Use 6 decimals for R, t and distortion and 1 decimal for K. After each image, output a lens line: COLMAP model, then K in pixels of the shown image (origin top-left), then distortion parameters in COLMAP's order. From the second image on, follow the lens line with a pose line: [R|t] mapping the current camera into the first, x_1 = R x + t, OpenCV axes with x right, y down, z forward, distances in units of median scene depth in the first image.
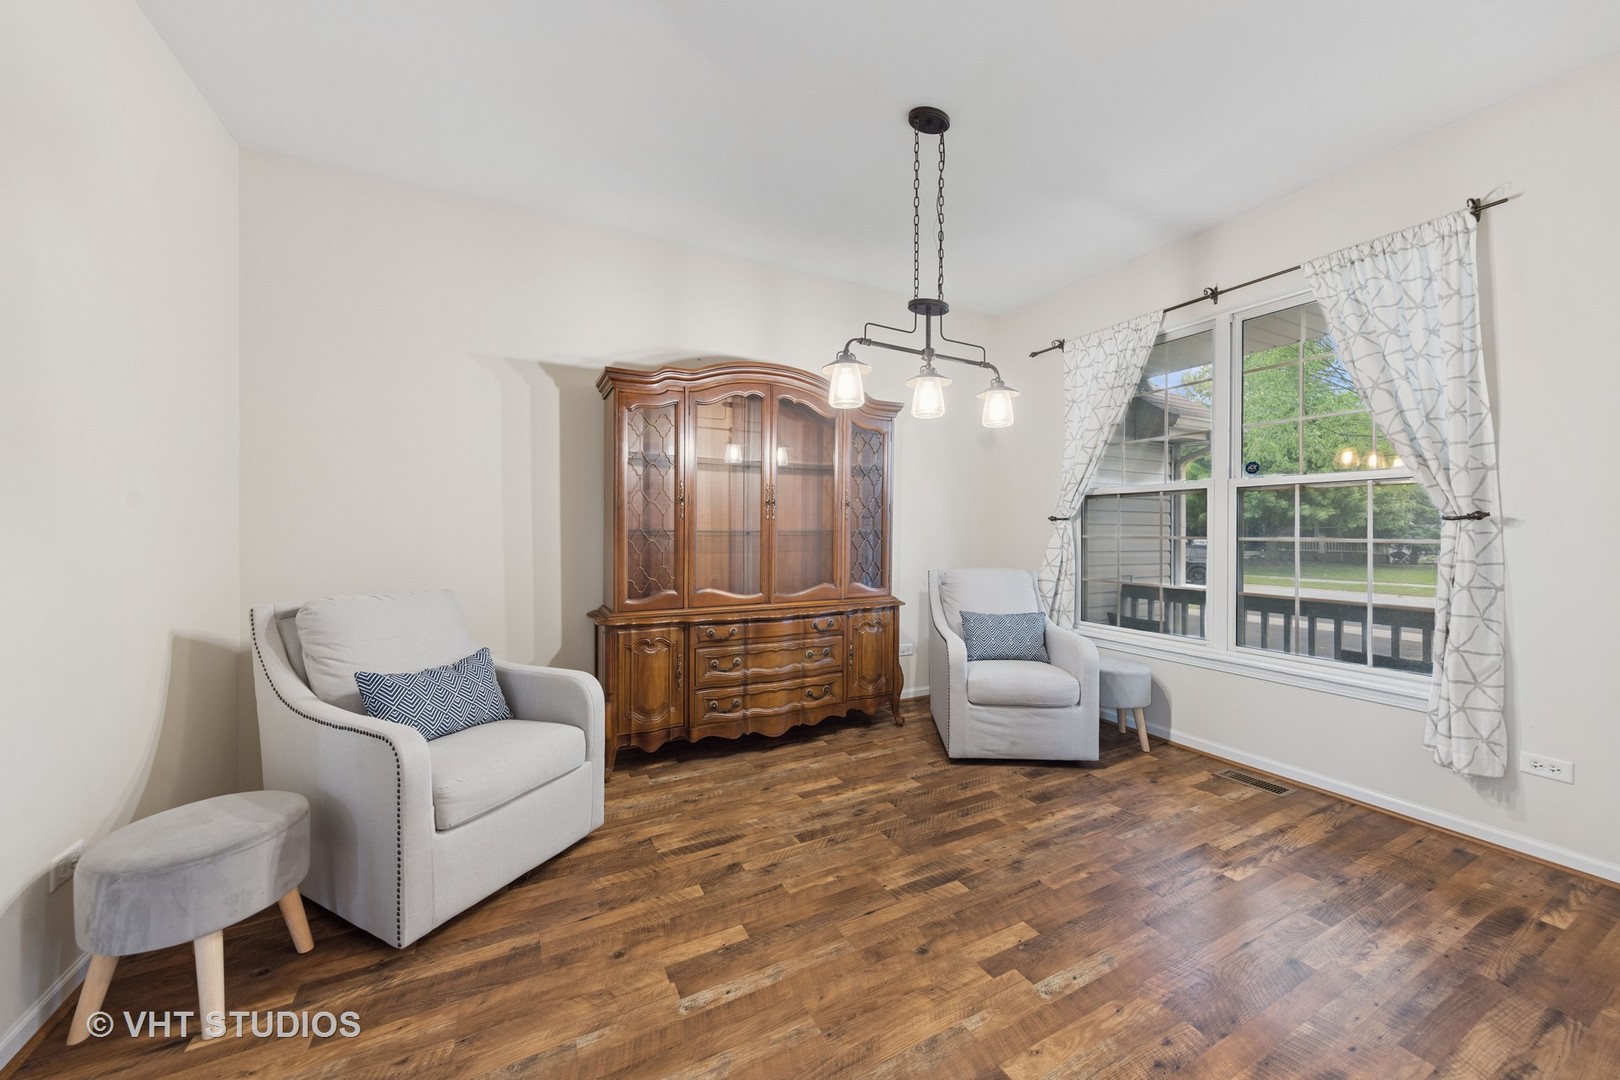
lens RADIAL K [[586.1, 0, 814.6], [0, 586.1, 530.6], [0, 0, 1]] dist [0.007207, -0.000433]
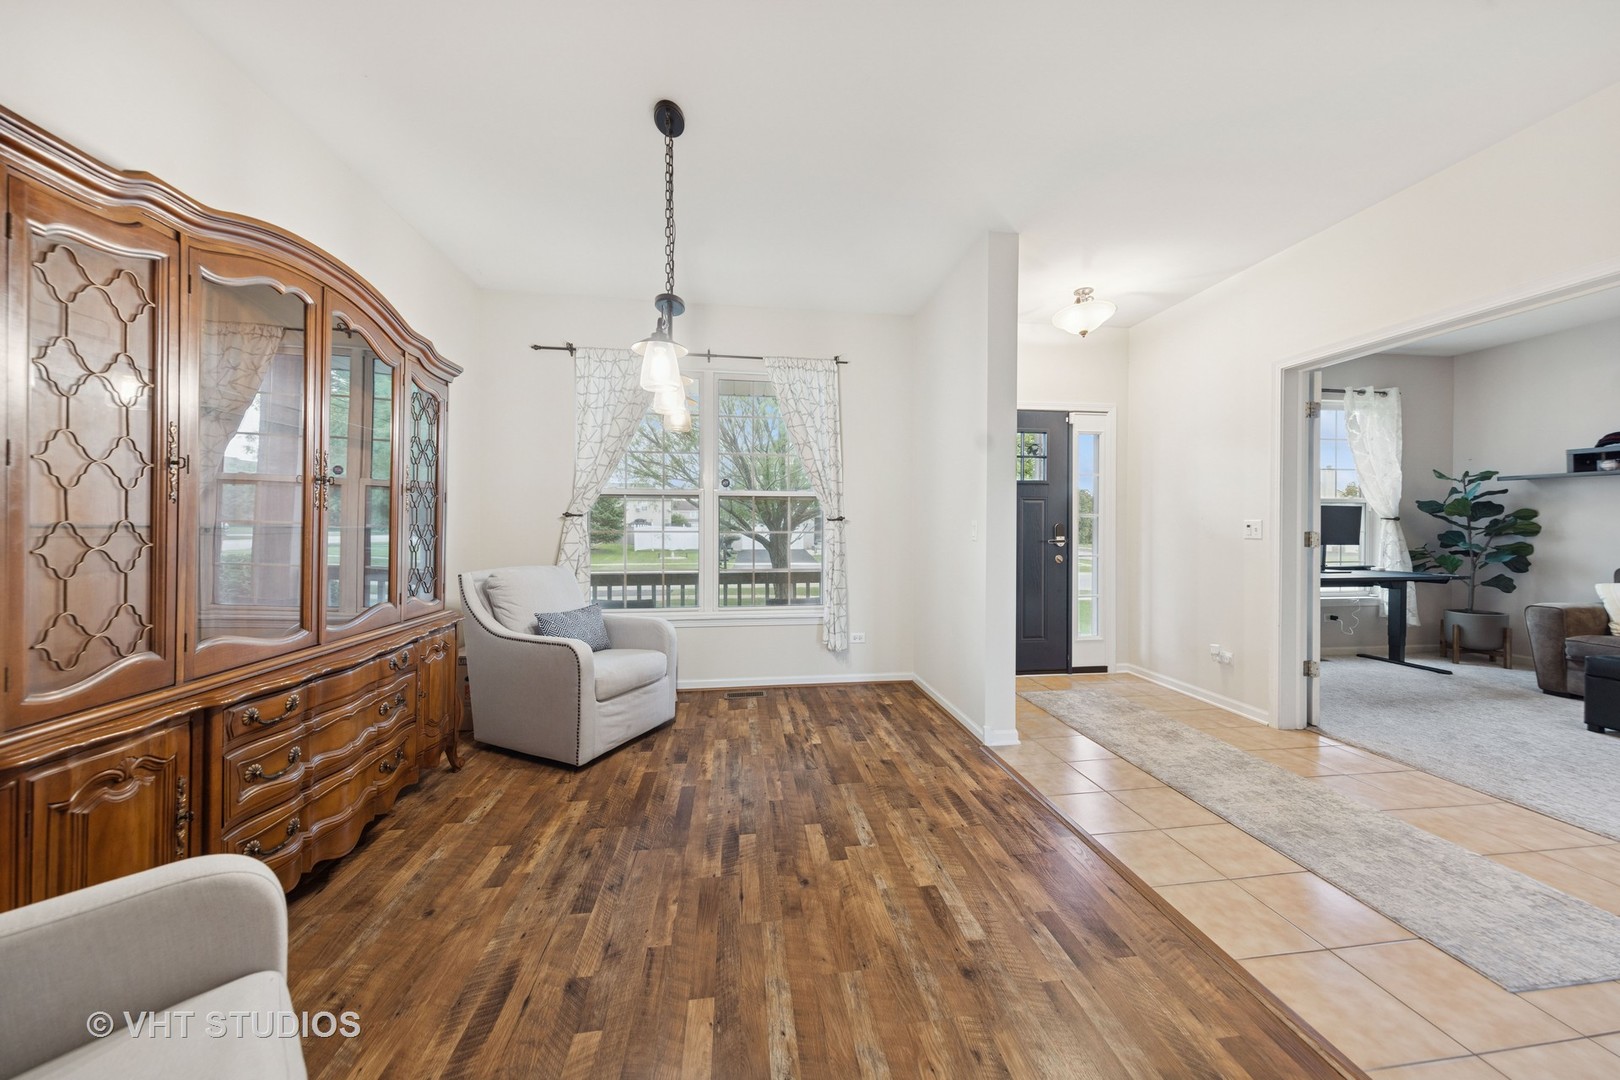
lens RADIAL K [[547.3, 0, 821.0], [0, 547.3, 529.2], [0, 0, 1]] dist [0.007148, -0.000228]
pose [[0.340309, -0.004934, 0.940301, -0.558323], [0.000526, 0.999987, 0.005057, 0.000546], [-0.940314, -0.001226, 0.340307, 0.397453]]
